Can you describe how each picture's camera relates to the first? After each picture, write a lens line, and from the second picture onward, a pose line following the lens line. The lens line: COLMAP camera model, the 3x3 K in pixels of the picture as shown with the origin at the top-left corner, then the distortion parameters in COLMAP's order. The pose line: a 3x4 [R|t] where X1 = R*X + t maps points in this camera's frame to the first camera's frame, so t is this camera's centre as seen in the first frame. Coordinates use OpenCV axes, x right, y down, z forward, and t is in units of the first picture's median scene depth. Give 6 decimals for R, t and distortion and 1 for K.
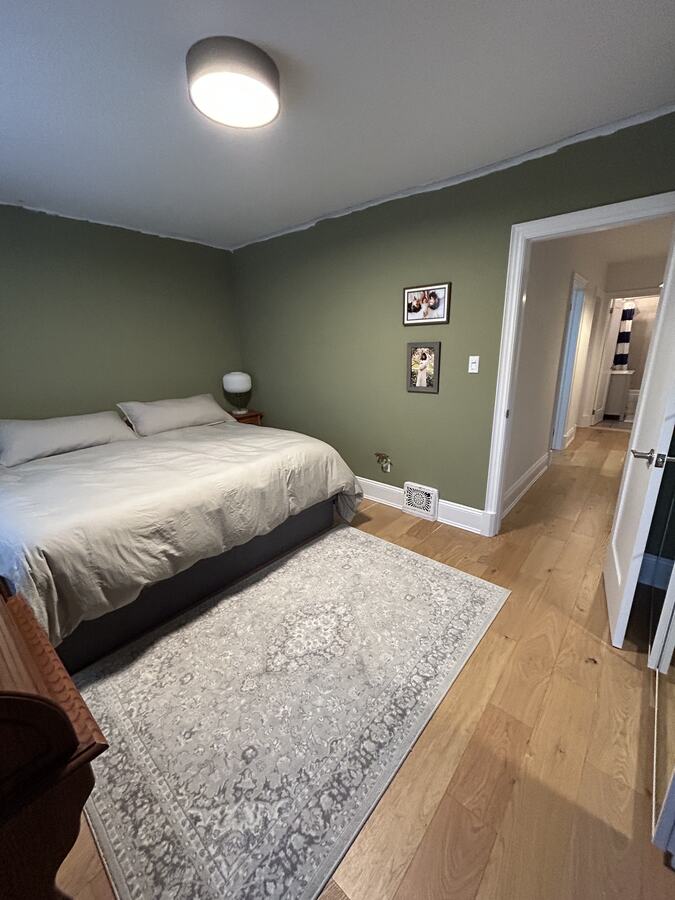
lens RADIAL K [[363.1, 0, 338.3], [0, 363.1, 448.6], [0, 0, 1]] dist [-0.000915, 0.000701]
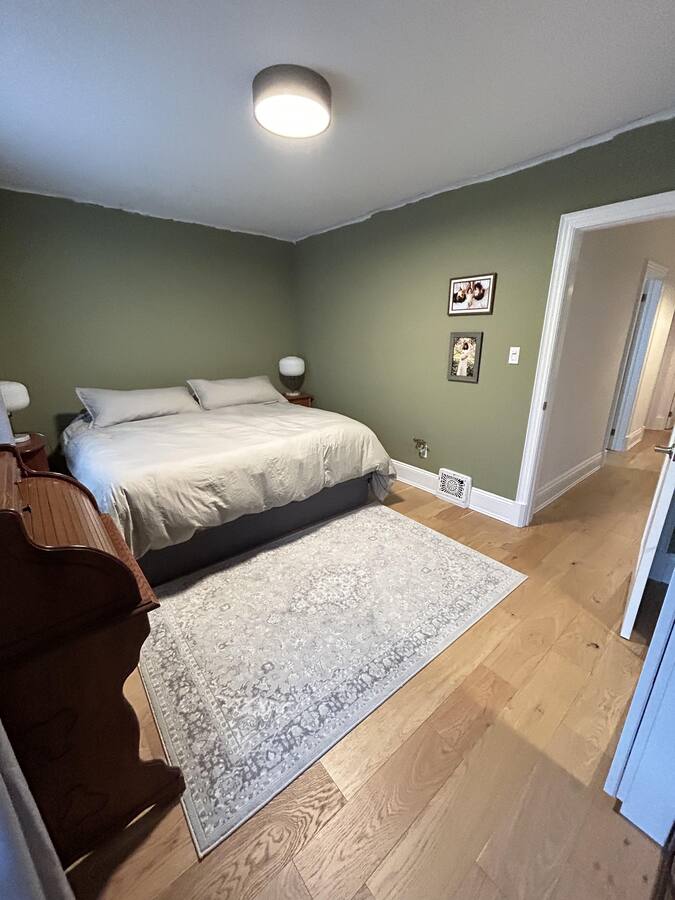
lens RADIAL K [[363.1, 0, 338.3], [0, 363.1, 448.6], [0, 0, 1]] dist [-0.000915, 0.000701]
pose [[0.985699, 0.071329, -0.152673, 0.080151], [-0.066877, 0.997178, 0.034107, 0.031521], [0.154675, -0.023409, 0.987688, -0.100082]]
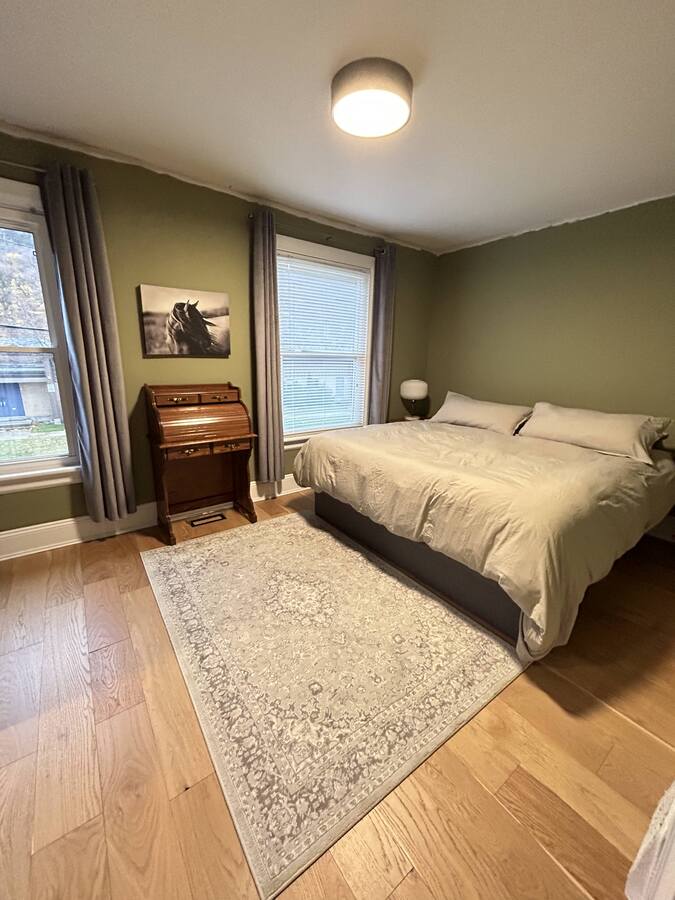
lens RADIAL K [[363.1, 0, 338.3], [0, 363.1, 448.6], [0, 0, 1]] dist [-0.000915, 0.000701]
pose [[-0.221154, 0.259527, -0.940073, 0.753850], [-0.285221, 0.904582, 0.316828, -0.257450], [0.932598, 0.338196, -0.126029, 1.003852]]
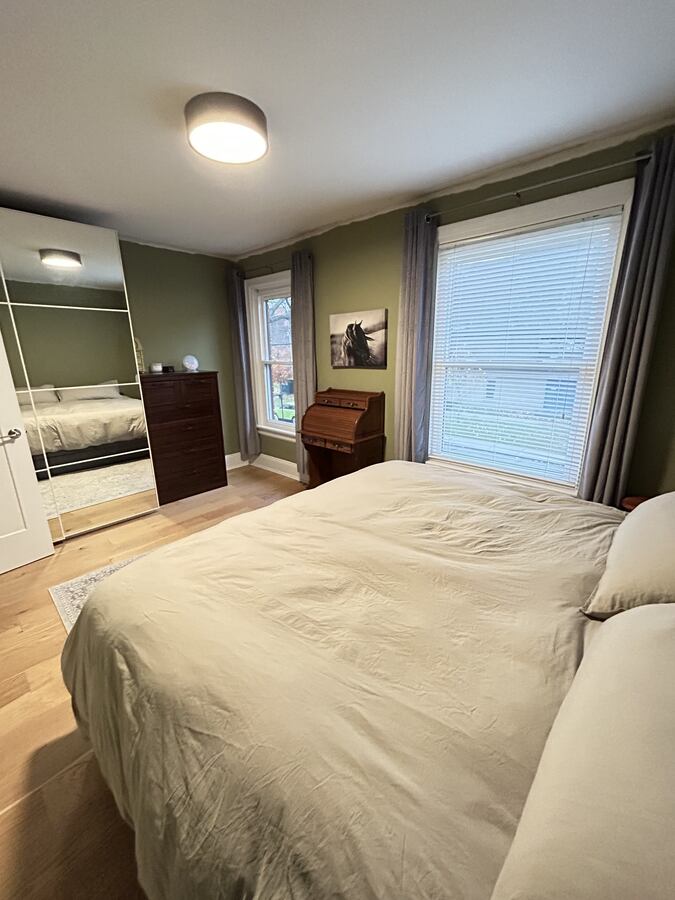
lens RADIAL K [[363.1, 0, 338.3], [0, 363.1, 448.6], [0, 0, 1]] dist [-0.000915, 0.000701]
pose [[-0.998479, 0.026936, 0.048108, -0.479638], [0.048036, 0.853277, 0.519241, -0.519322], [-0.027063, 0.520762, -0.853273, 1.778038]]
